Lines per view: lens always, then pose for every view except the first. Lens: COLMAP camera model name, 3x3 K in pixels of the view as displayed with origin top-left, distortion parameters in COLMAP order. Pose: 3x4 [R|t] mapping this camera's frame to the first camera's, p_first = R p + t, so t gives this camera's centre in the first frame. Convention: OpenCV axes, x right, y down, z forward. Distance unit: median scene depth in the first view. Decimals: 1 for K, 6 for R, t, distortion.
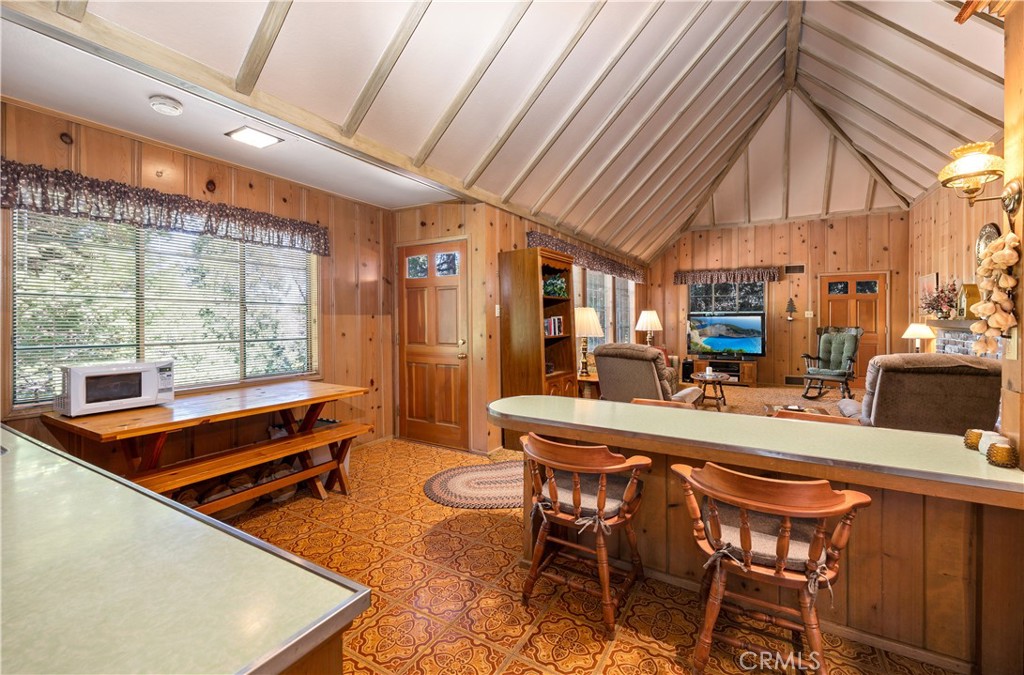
lens RADIAL K [[425.9, 0, 522.6], [0, 425.9, 322.5], [0, 0, 1]] dist [-0.001017, -0.000116]
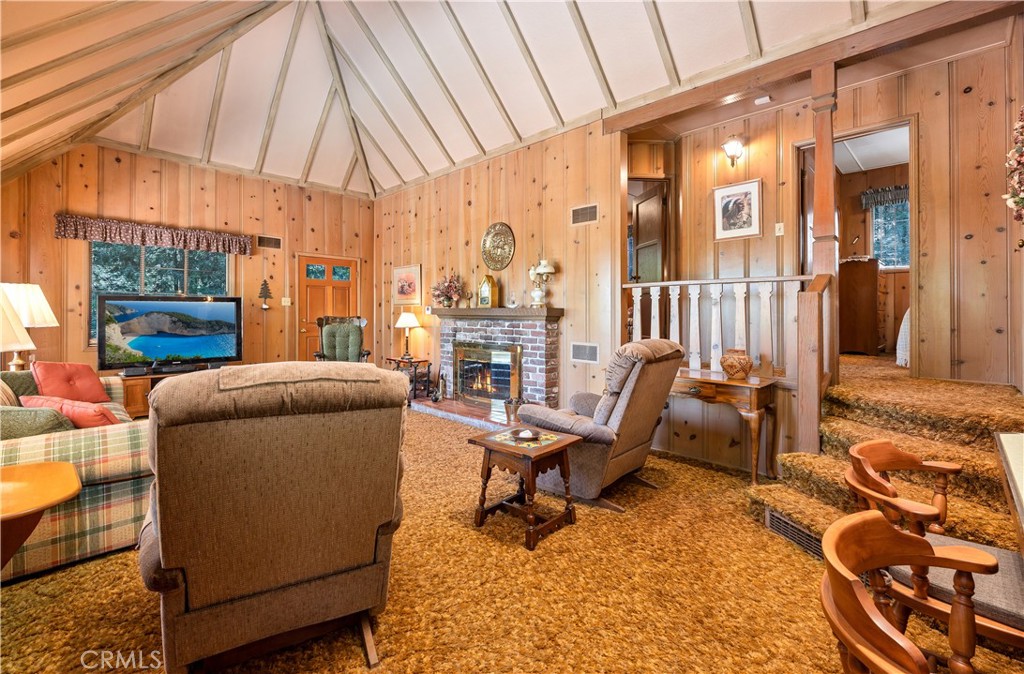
lens RADIAL K [[441.9, 0, 507.5], [0, 441.9, 313.7], [0, 0, 1]] dist [-0.002385, -0.000132]
pose [[0.262754, 0.002546, 0.964860, -0.013632], [0.003151, 0.999989, -0.003497, 0.007476], [-0.964858, 0.003959, 0.262743, 0.389524]]
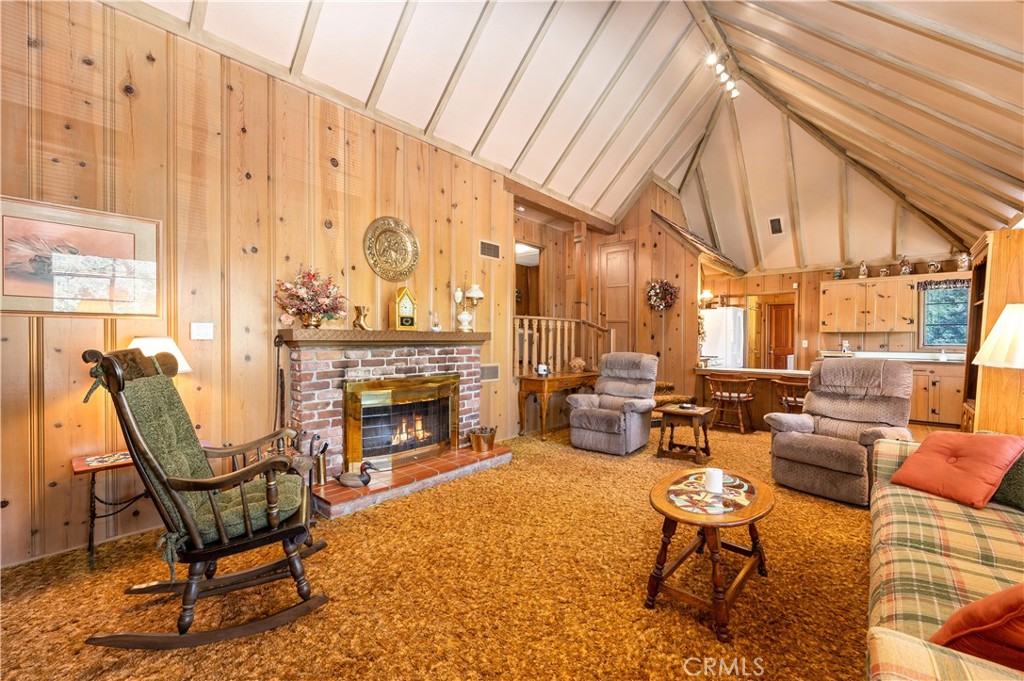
lens RADIAL K [[427.7, 0, 512.0], [0, 427.7, 340.5], [0, 0, 1]] dist [-0.000220, -0.000026]
pose [[-0.979925, -0.004849, 0.199307, 0.404148], [-0.002001, 0.999893, 0.014487, 0.000108], [-0.199356, 0.013798, -0.979830, 1.041833]]
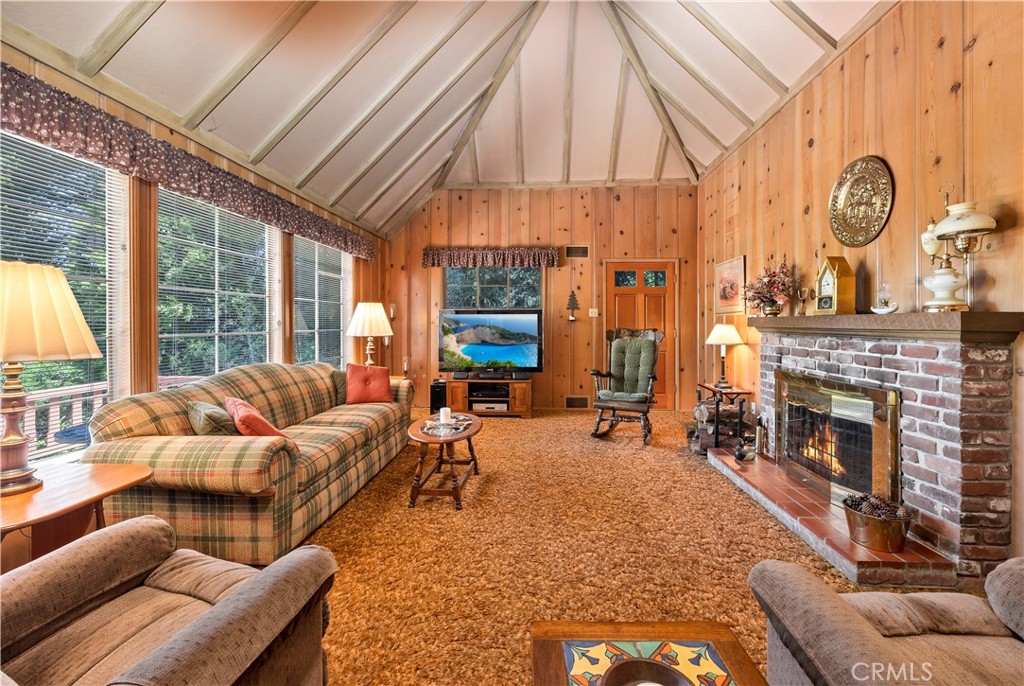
lens RADIAL K [[430.1, 0, 514.3], [0, 430.1, 324.9], [0, 0, 1]] dist [-0.001300, -0.000322]
pose [[0.899724, 0.003118, 0.436448, 0.219835], [-0.000718, 0.999984, -0.005663, 0.006846], [-0.436458, 0.004782, 0.899712, 0.384215]]
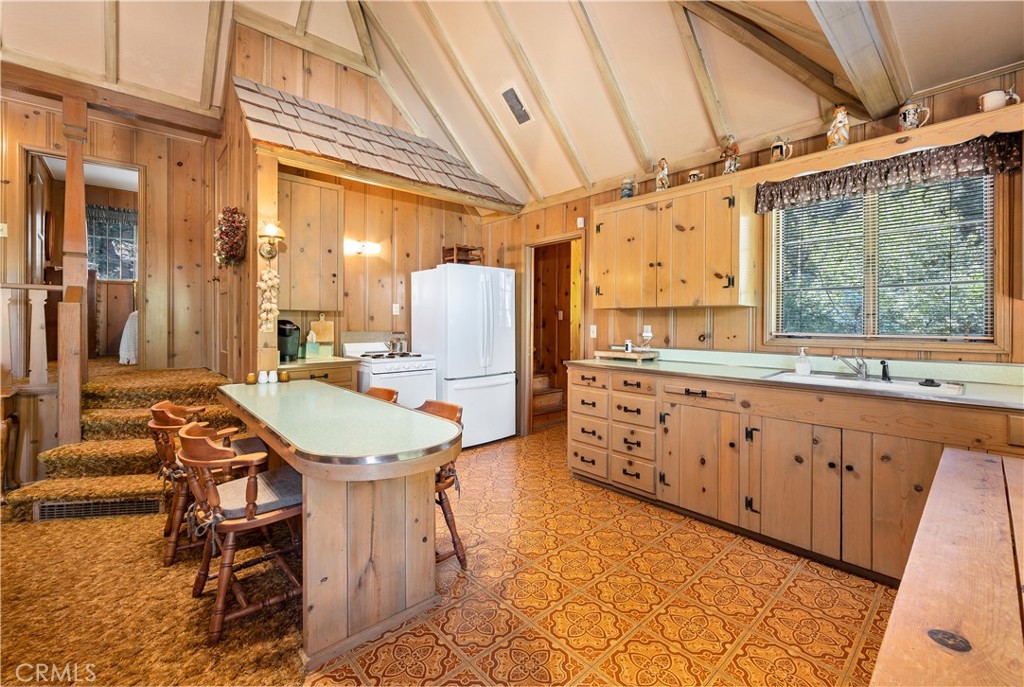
lens RADIAL K [[439.4, 0, 517.7], [0, 439.4, 322.0], [0, 0, 1]] dist [-0.000439, -0.000156]
pose [[-0.949342, -0.002215, 0.314237, -0.117590], [-0.000206, 0.999979, 0.006426, 0.005050], [-0.314245, 0.006036, -0.949323, 0.498622]]
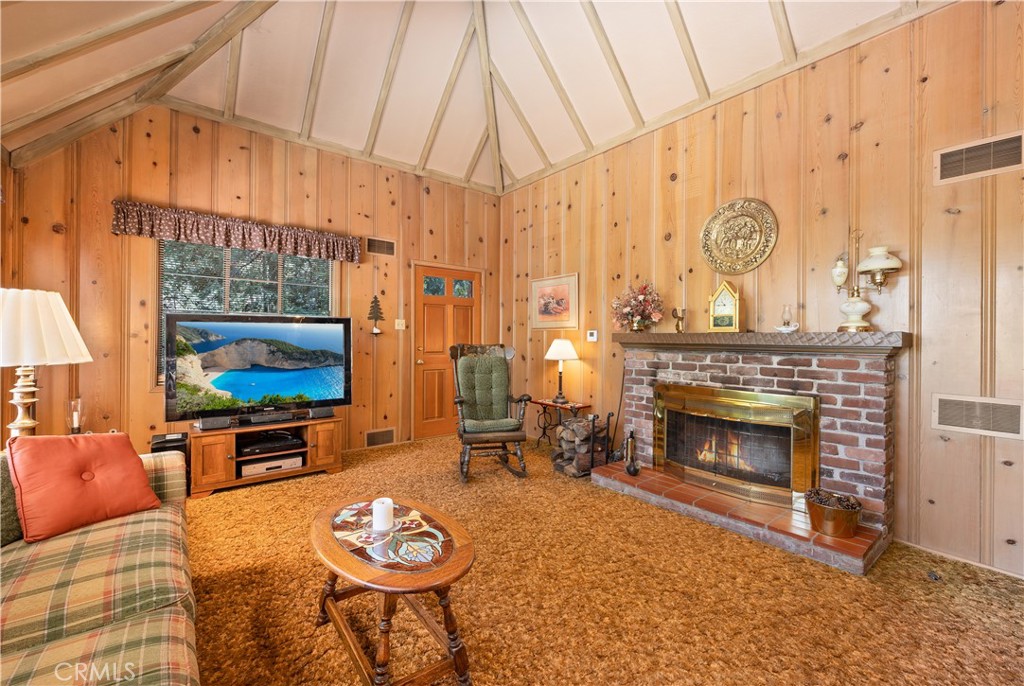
lens RADIAL K [[426.9, 0, 511.2], [0, 426.9, 338.7], [0, 0, 1]] dist [-0.001831, -0.000081]
pose [[0.374556, 0.004524, 0.927193, 0.167243], [-0.000150, 0.999988, -0.004818, 0.004109], [-0.927204, 0.001666, 0.374552, 0.630585]]
